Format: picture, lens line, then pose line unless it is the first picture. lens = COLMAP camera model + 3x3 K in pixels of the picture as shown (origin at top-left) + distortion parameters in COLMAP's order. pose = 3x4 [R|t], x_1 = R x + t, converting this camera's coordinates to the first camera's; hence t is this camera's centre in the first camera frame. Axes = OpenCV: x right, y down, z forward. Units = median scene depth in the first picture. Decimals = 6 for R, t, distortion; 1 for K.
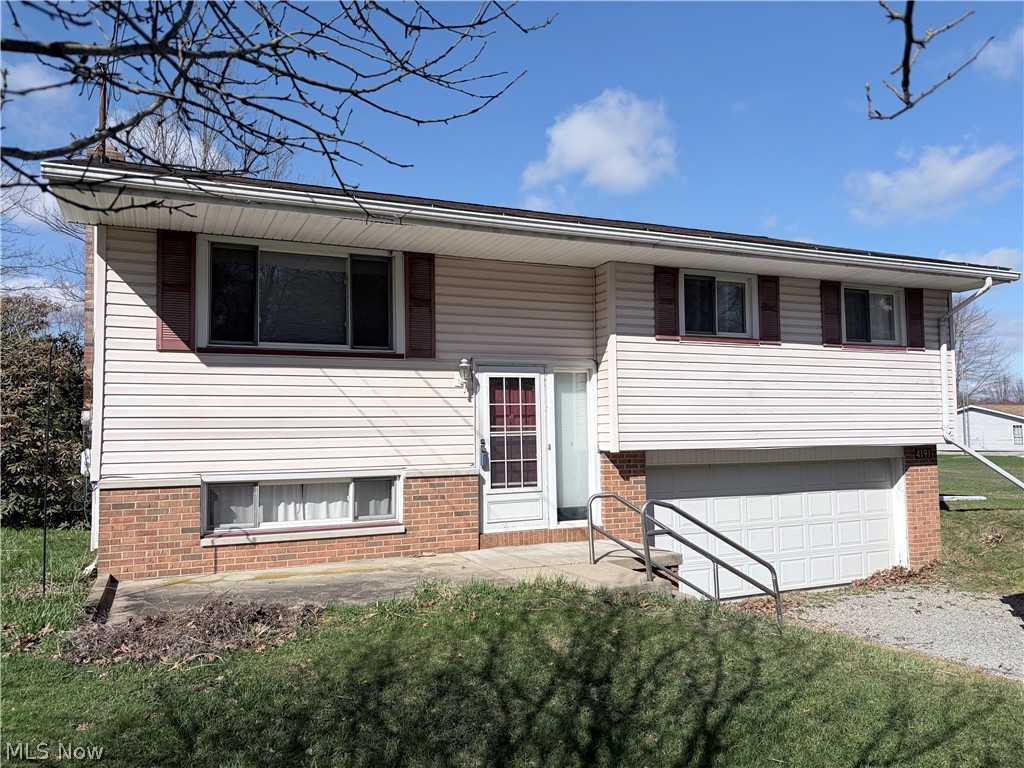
lens RADIAL K [[779.9, 0, 513.8], [0, 779.9, 379.0], [0, 0, 1]] dist [0.016642, -0.016474]
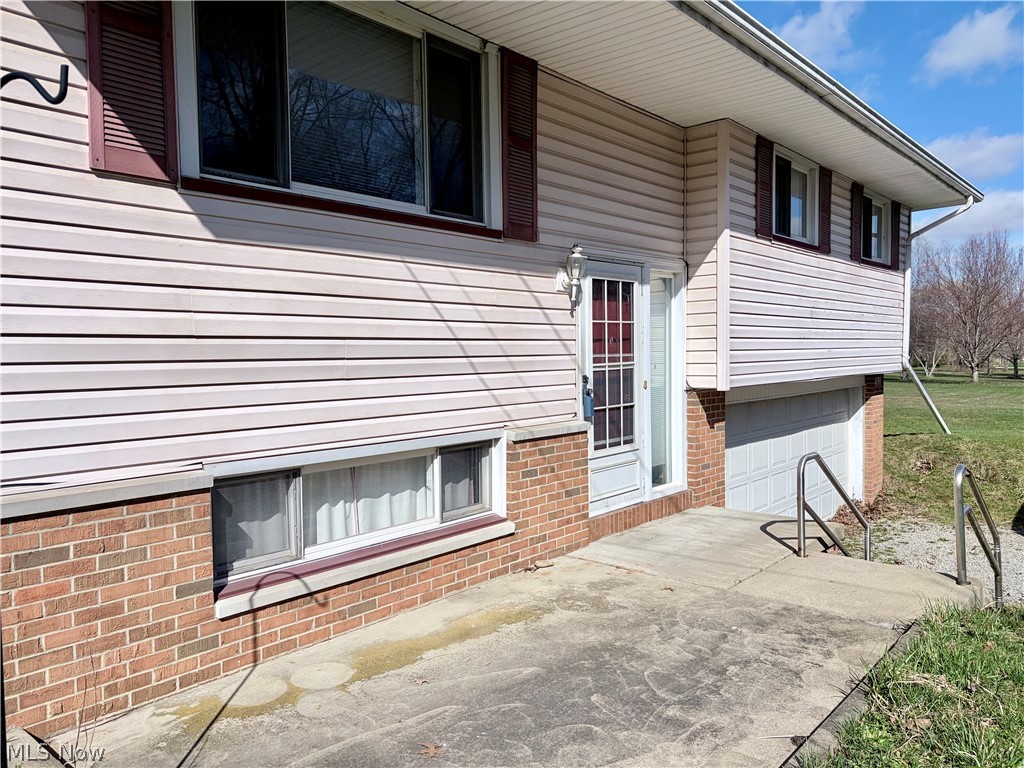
lens RADIAL K [[779.9, 0, 512.1], [0, 779.9, 390.6], [0, 0, 1]] dist [0.016642, -0.016474]
pose [[0.899689, -0.026084, 0.435752, -0.385684], [-0.018484, 0.995041, 0.097728, 0.028997], [-0.436140, -0.095980, 0.894745, 0.462434]]
